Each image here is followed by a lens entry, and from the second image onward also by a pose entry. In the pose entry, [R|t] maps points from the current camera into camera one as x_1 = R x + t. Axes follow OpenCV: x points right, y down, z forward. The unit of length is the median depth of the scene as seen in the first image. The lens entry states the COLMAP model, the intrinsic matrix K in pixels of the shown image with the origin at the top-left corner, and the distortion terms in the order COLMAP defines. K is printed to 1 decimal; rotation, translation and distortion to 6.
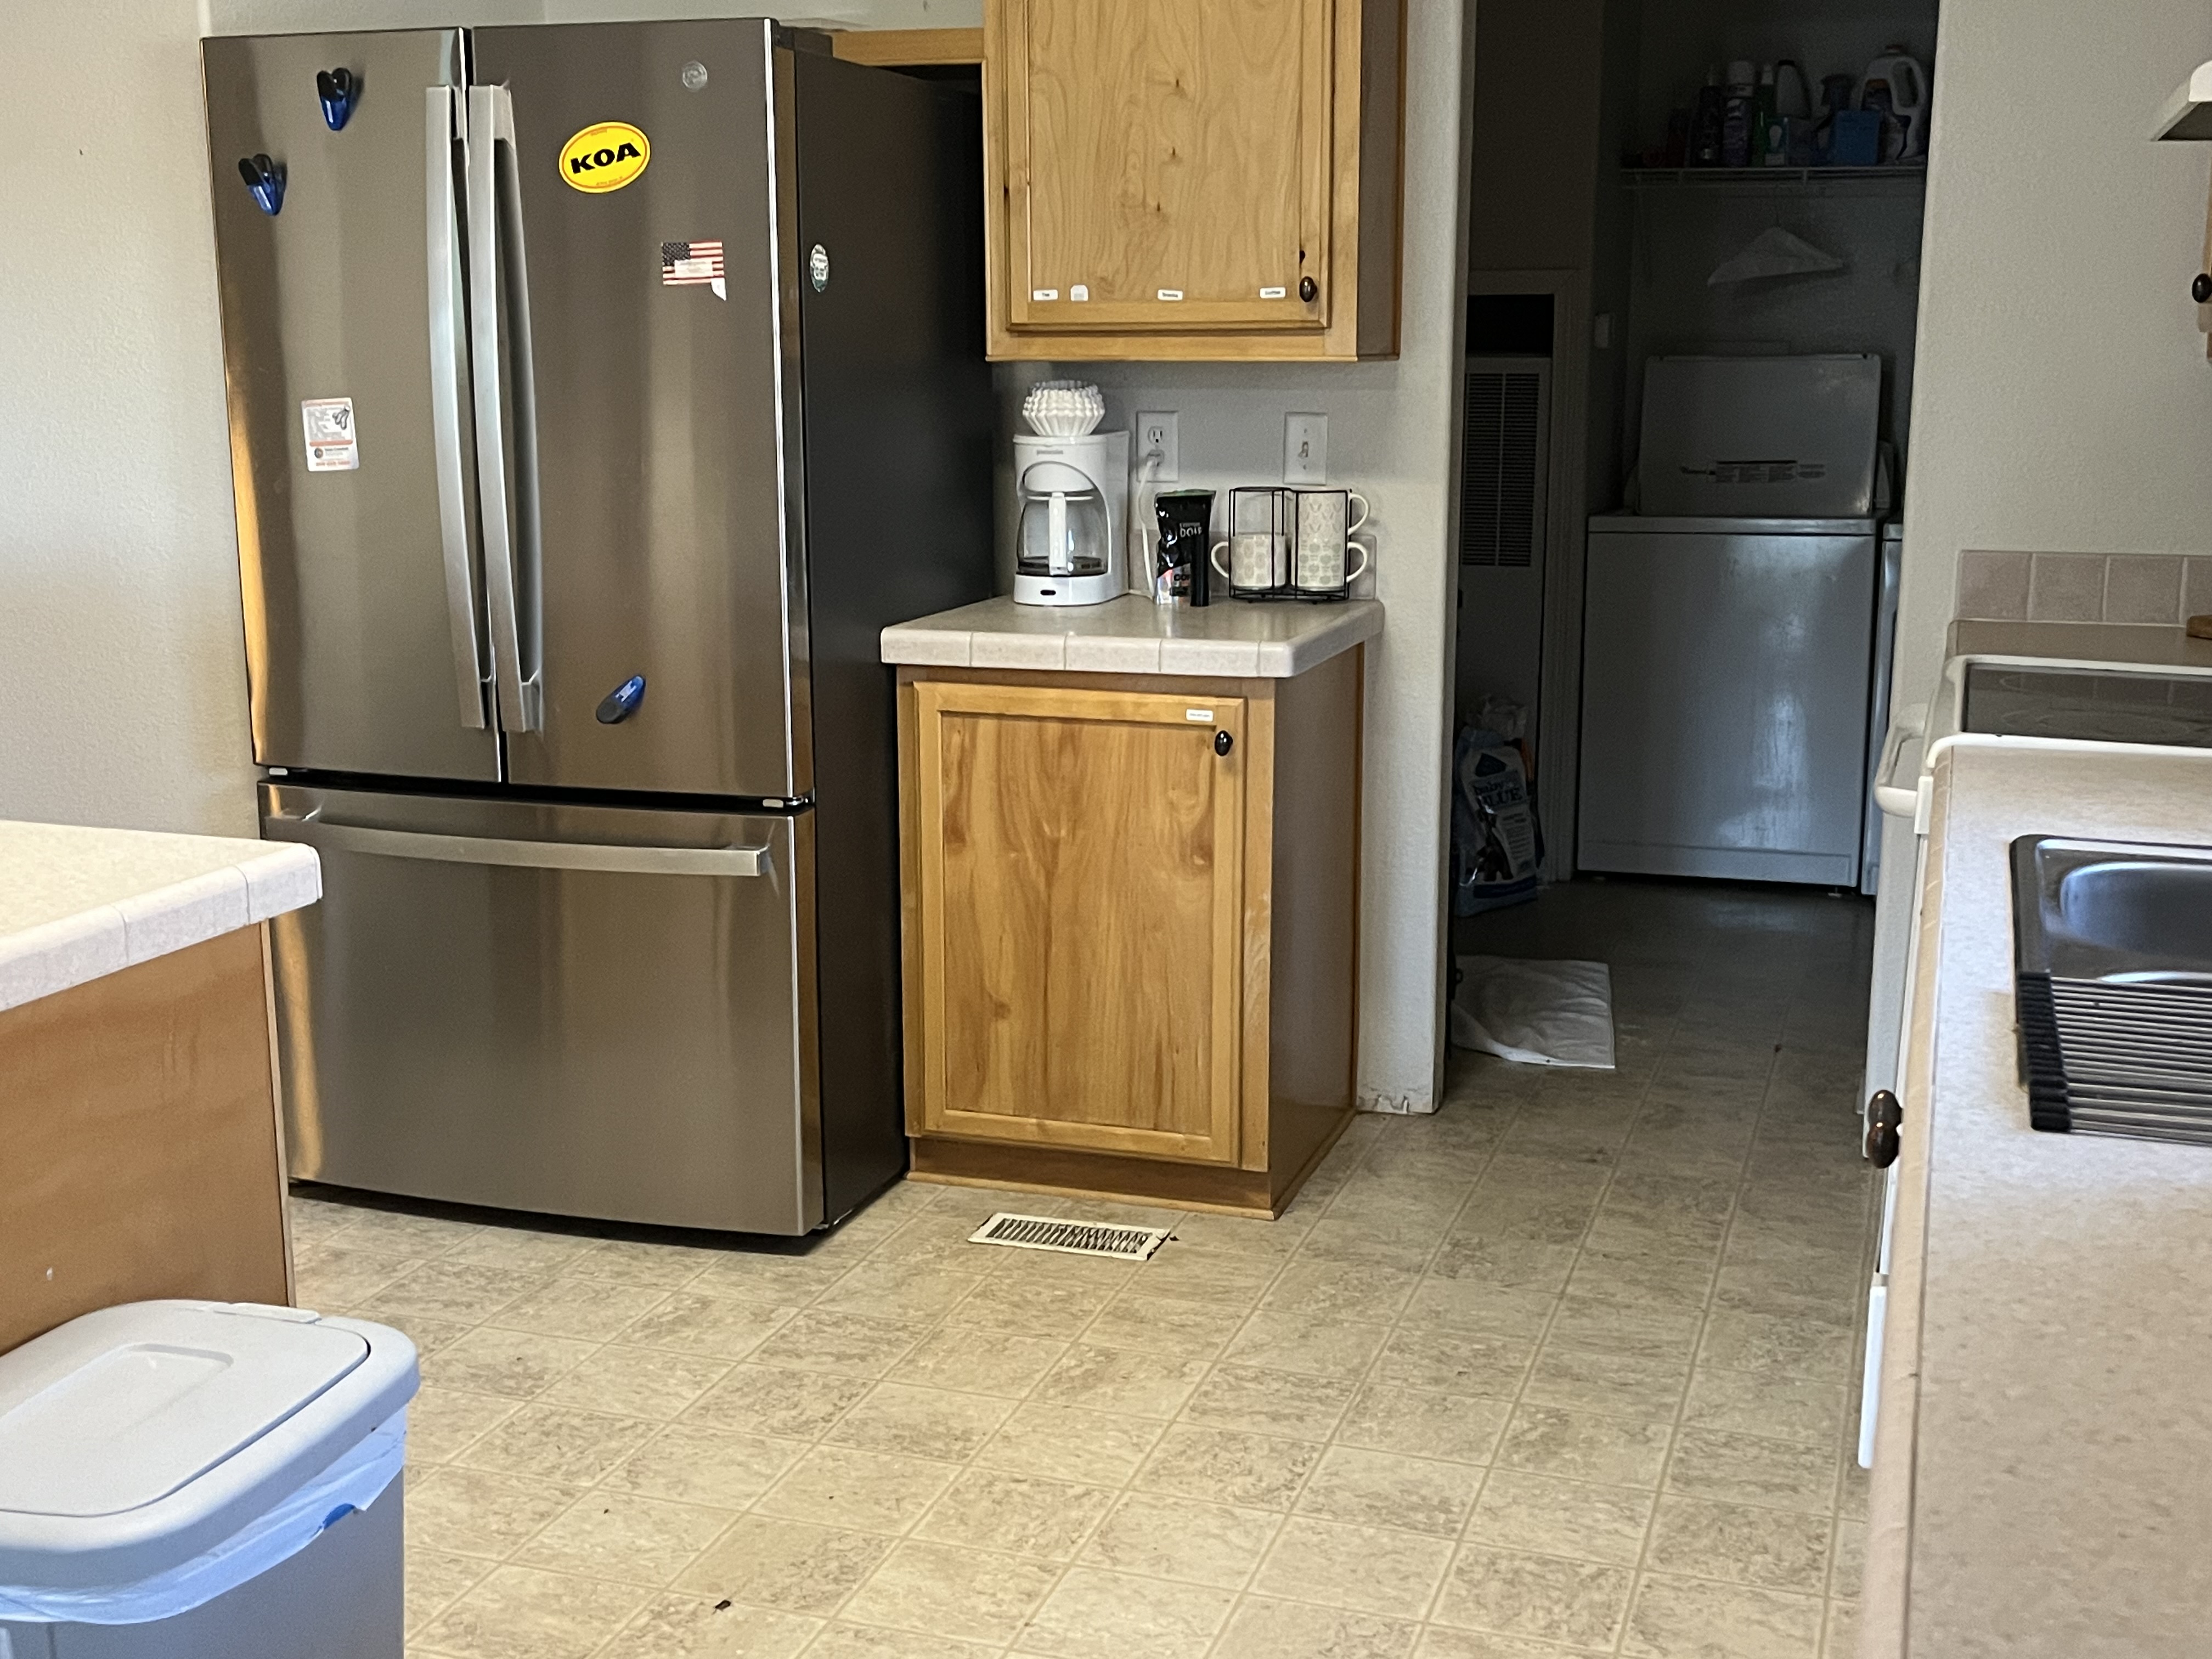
lens RADIAL K [[2467.4, 0, 1106.0], [0, 2467.4, 829.5], [0, 0, 1]] dist [0.008983, 0.008755]
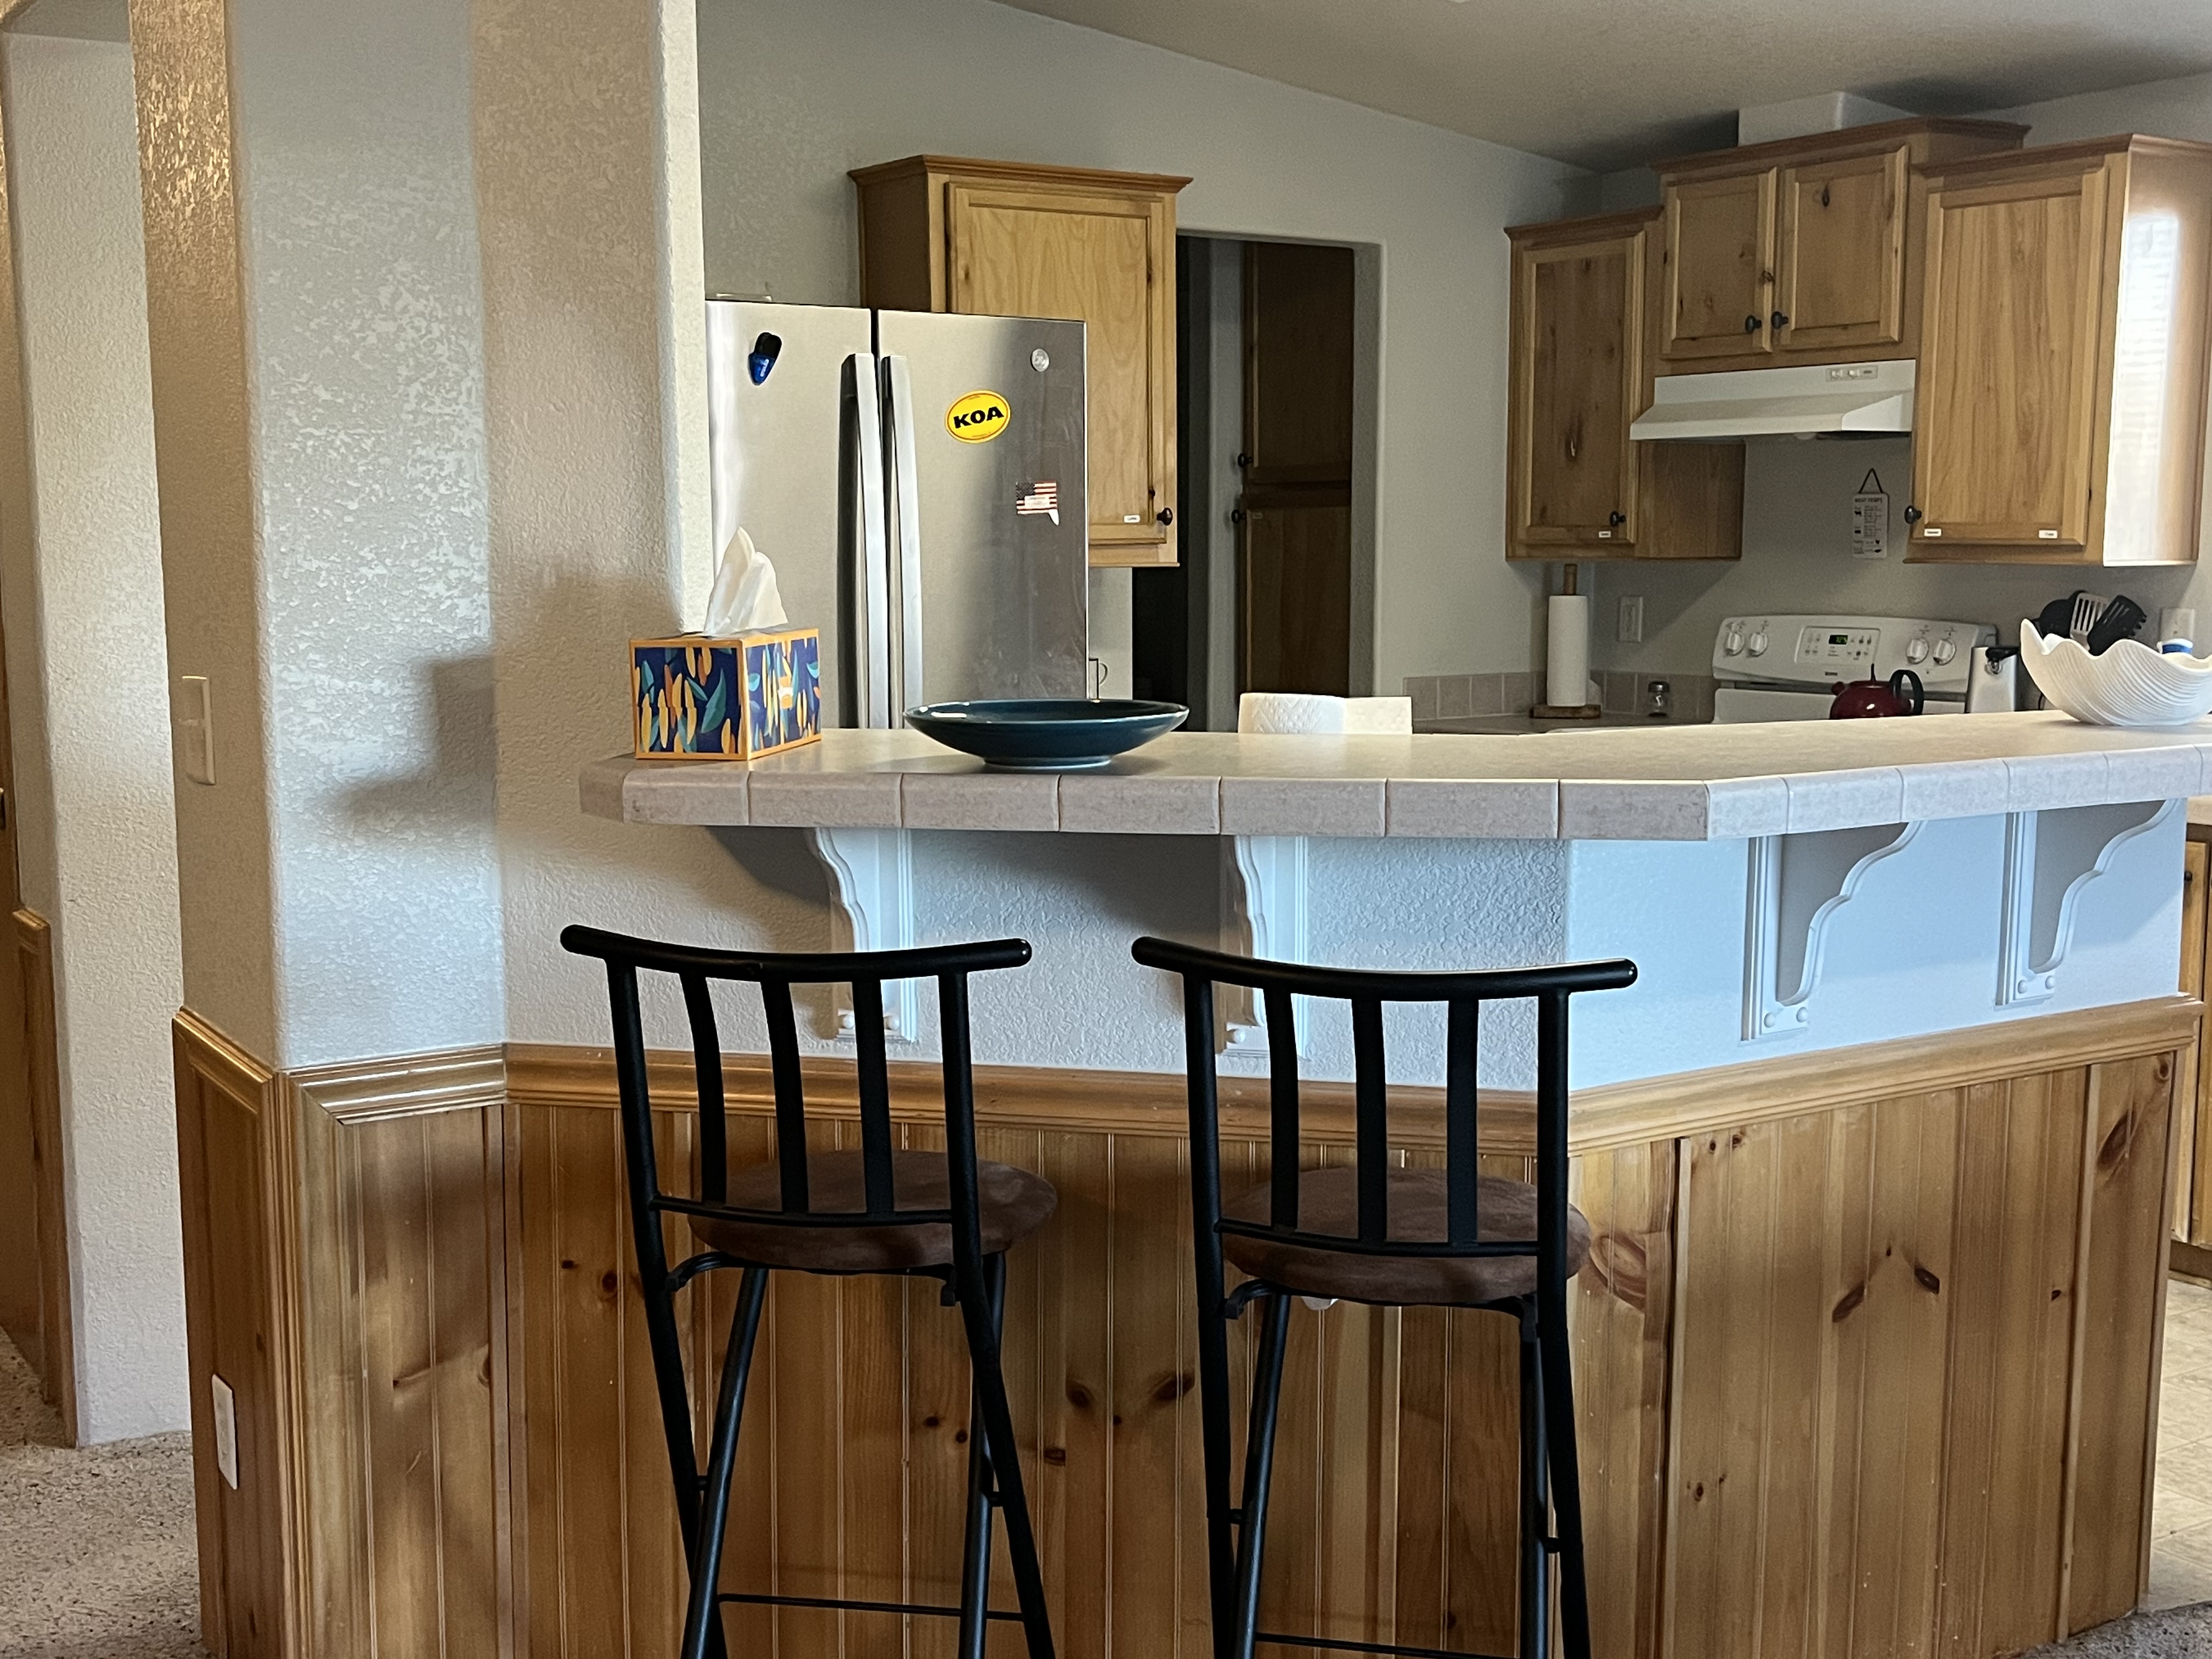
lens RADIAL K [[2467.4, 0, 1106.0], [0, 2467.4, 829.5], [0, 0, 1]] dist [0.008983, 0.008755]
pose [[0.621391, -0.094827, 0.777741, -1.184923], [0.156909, 0.987601, -0.004952, -0.041452], [-0.767628, 0.125112, 0.628566, 0.162352]]
